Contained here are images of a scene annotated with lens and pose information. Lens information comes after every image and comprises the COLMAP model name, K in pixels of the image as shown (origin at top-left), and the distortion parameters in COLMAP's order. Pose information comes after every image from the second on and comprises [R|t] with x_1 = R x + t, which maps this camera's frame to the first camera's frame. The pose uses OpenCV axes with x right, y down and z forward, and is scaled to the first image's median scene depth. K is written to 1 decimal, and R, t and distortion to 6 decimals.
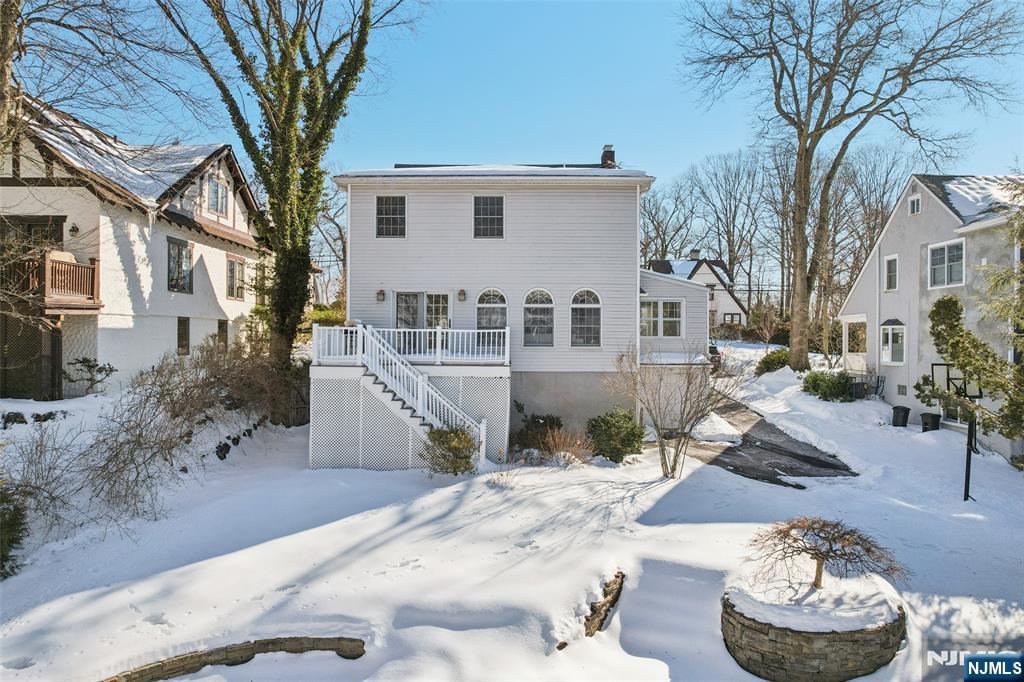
lens RADIAL K [[647.3, 0, 512.0], [0, 647.3, 341.0], [0, 0, 1]] dist [-0.024580, 0.002103]
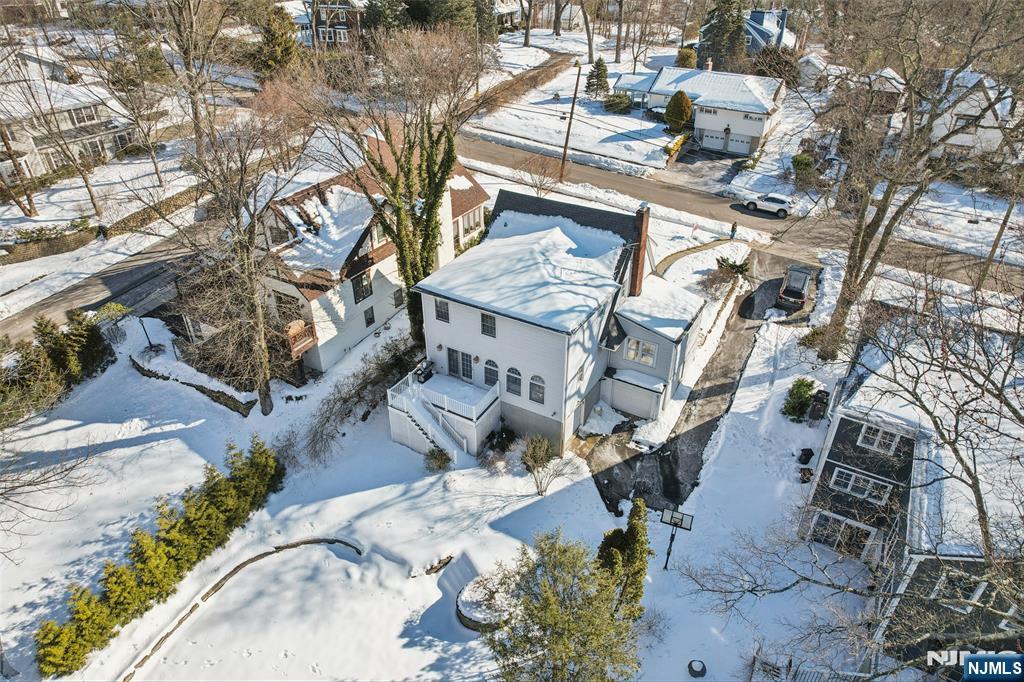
lens RADIAL K [[647.3, 0, 512.0], [0, 647.3, 341.0], [0, 0, 1]] dist [-0.024580, 0.002103]
pose [[0.870992, 0.262424, -0.415338, 0.860104], [0.000810, 0.844624, 0.535359, -1.243911], [0.491296, -0.466630, 0.735449, -0.298477]]
